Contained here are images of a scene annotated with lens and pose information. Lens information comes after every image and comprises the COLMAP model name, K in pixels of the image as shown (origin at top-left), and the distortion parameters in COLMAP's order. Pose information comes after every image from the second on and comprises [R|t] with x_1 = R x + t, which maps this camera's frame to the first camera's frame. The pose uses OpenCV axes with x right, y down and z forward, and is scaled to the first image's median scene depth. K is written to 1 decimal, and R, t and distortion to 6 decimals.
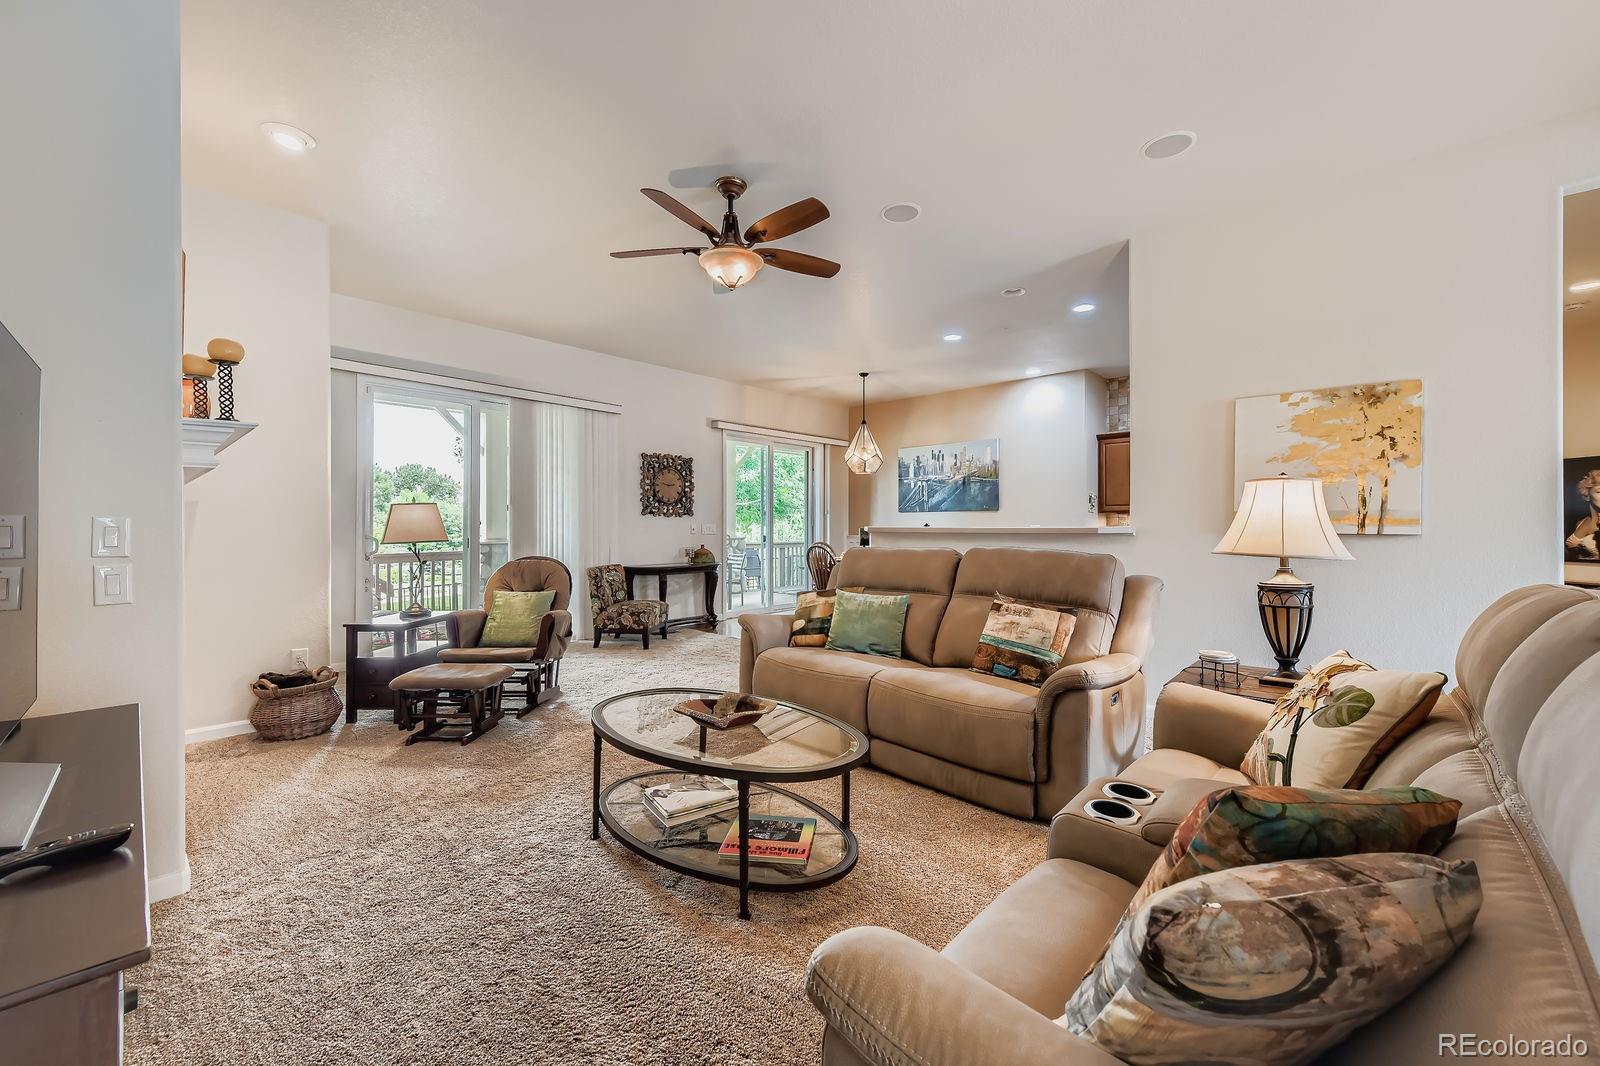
lens RADIAL K [[631.0, 0, 811.3], [0, 631.0, 536.1], [0, 0, 1]] dist [0.011739, -0.004573]
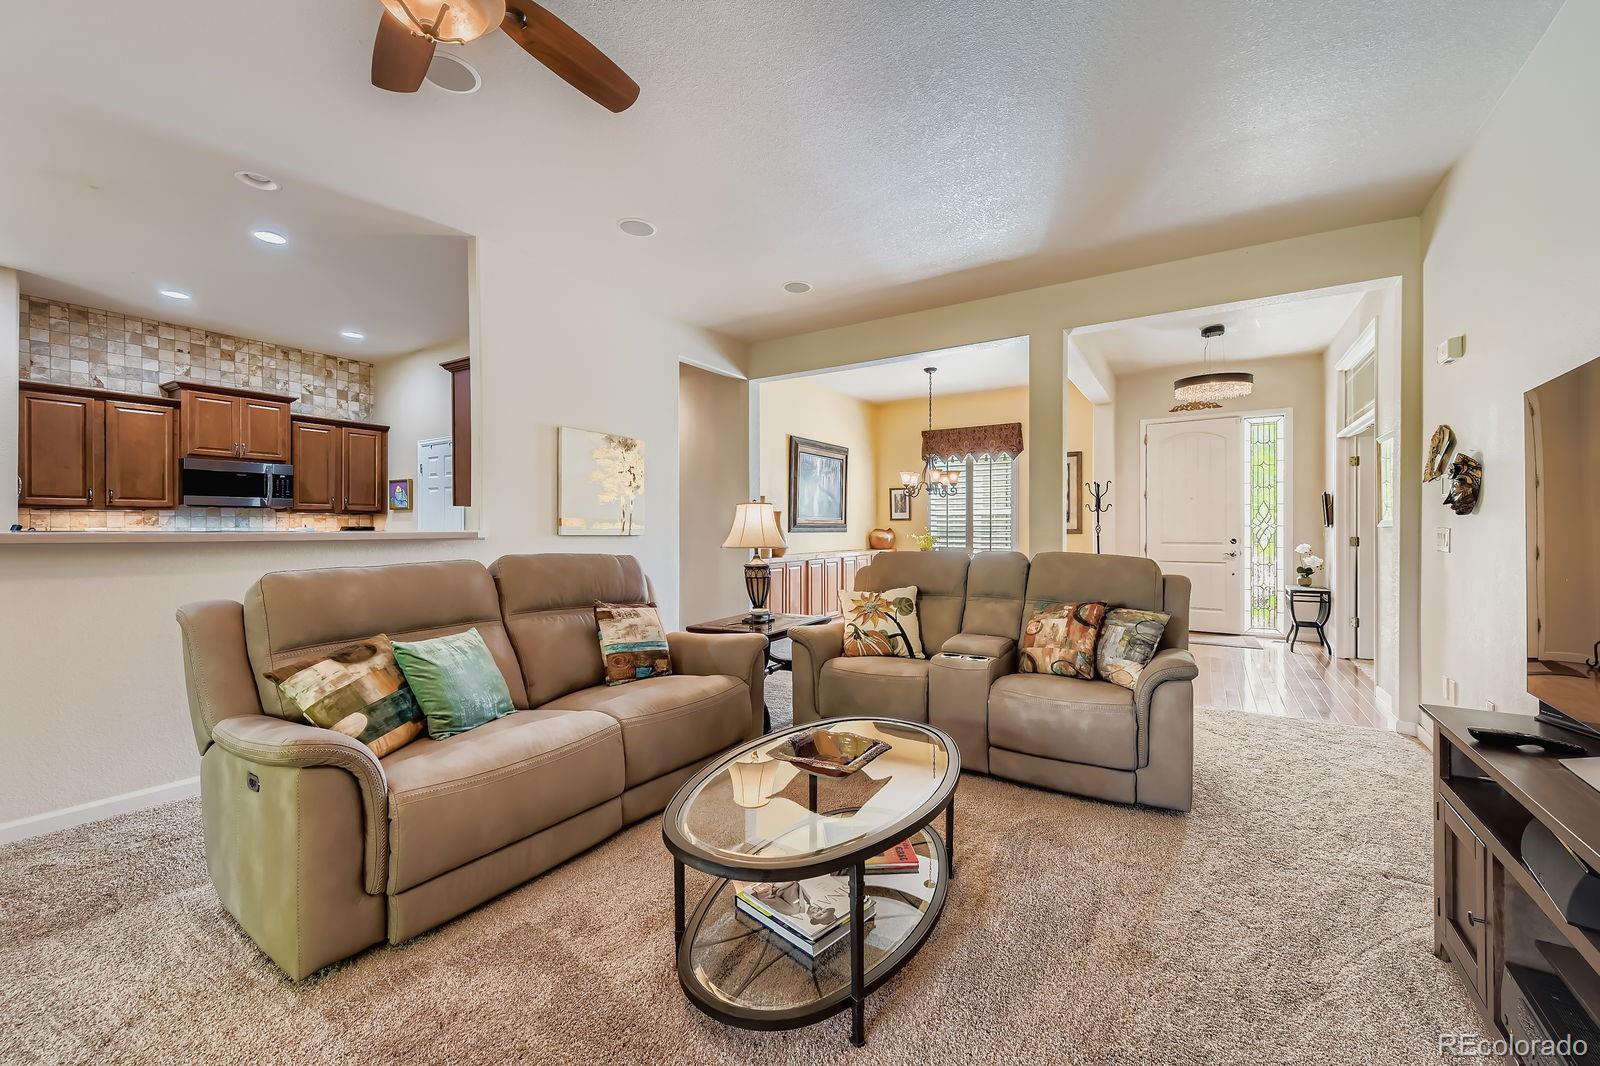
lens RADIAL K [[631.0, 0, 806.1], [0, 631.0, 524.9], [0, 0, 1]] dist [0.011739, -0.004573]
pose [[-0.187763, 0.005307, 0.982200, -0.297505], [0.014607, 0.999890, -0.002610, -0.007537], [-0.982106, 0.013857, -0.187820, 0.367014]]
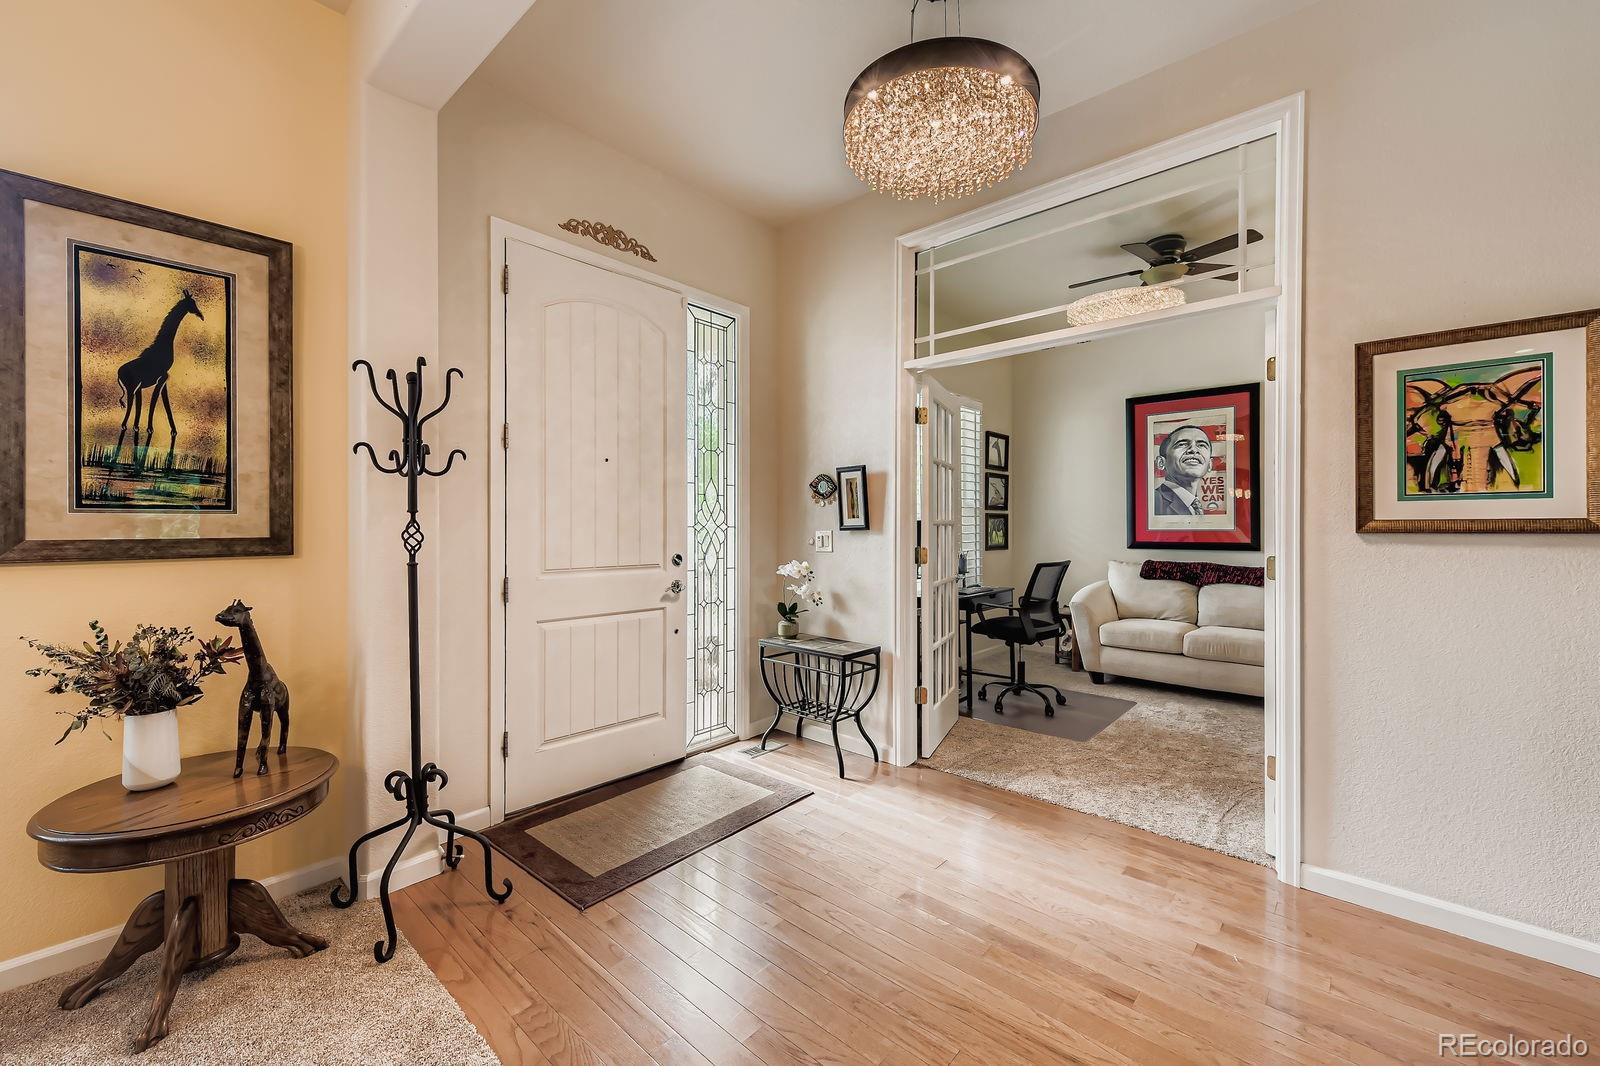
lens RADIAL K [[631.0, 0, 800.2], [0, 631.0, 524.1], [0, 0, 1]] dist [0.011739, -0.004573]
pose [[-0.999866, -0.000608, -0.016335, 0.428496], [-0.000783, 0.999942, 0.010750, -0.006081], [0.016327, 0.010762, -0.999809, 0.003072]]
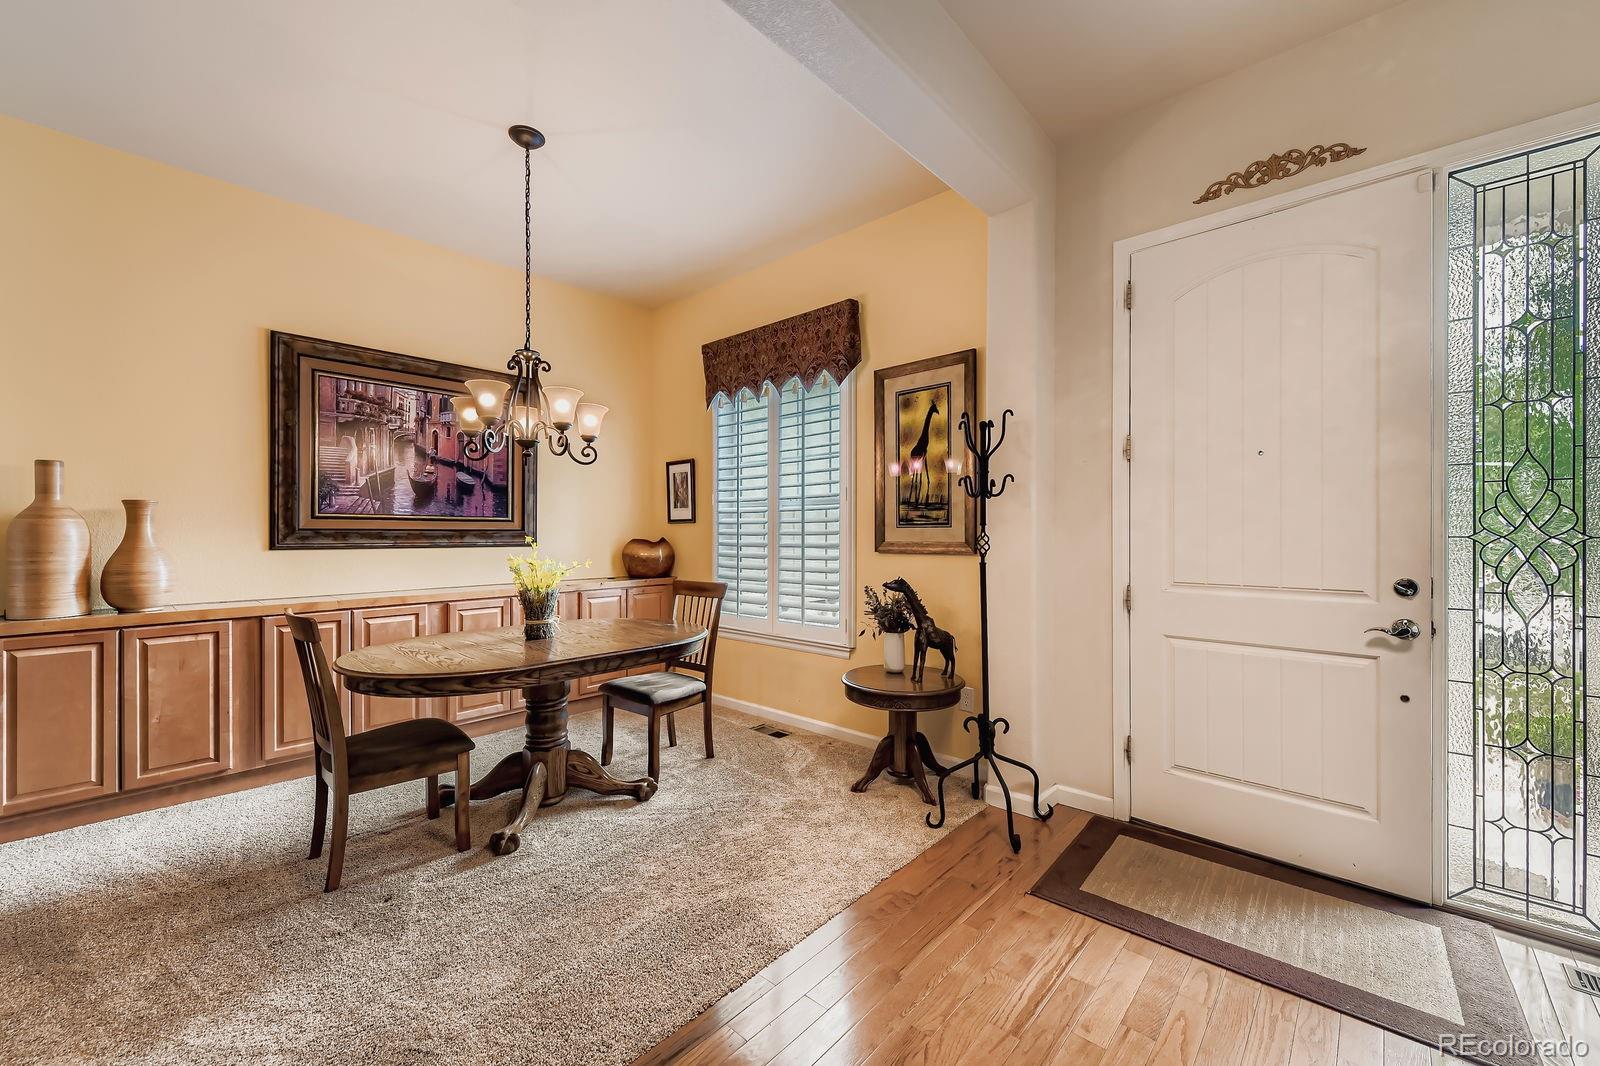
lens RADIAL K [[631.0, 0, 805.6], [0, 631.0, 532.9], [0, 0, 1]] dist [0.011739, -0.004573]
pose [[-0.011772, 0.000547, 0.999931, 0.227782], [0.012899, 0.999917, -0.000395, -0.004748], [-0.999848, 0.012893, -0.011778, -0.162028]]
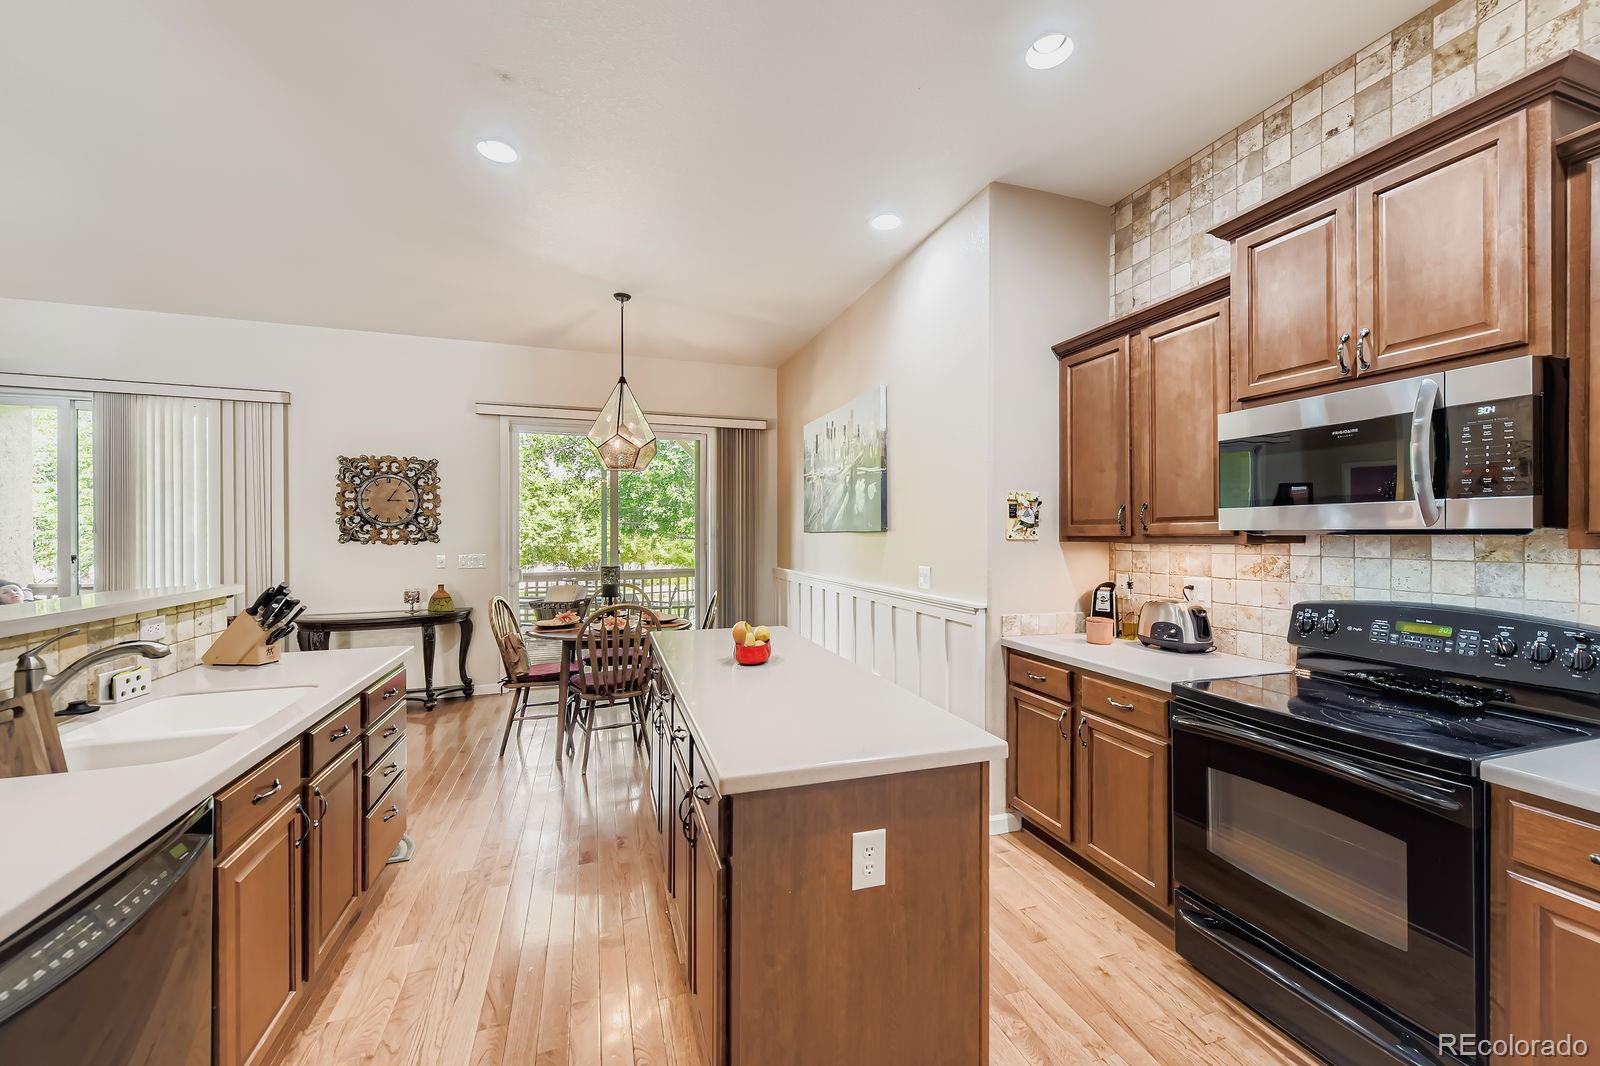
lens RADIAL K [[631.0, 0, 810.5], [0, 631.0, 535.2], [0, 0, 1]] dist [0.011739, -0.004573]
pose [[0.882332, 0.001037, -0.470627, 0.507843], [-0.005279, 0.999956, -0.007694, -0.036991], [0.470598, 0.009273, 0.882299, 0.580592]]
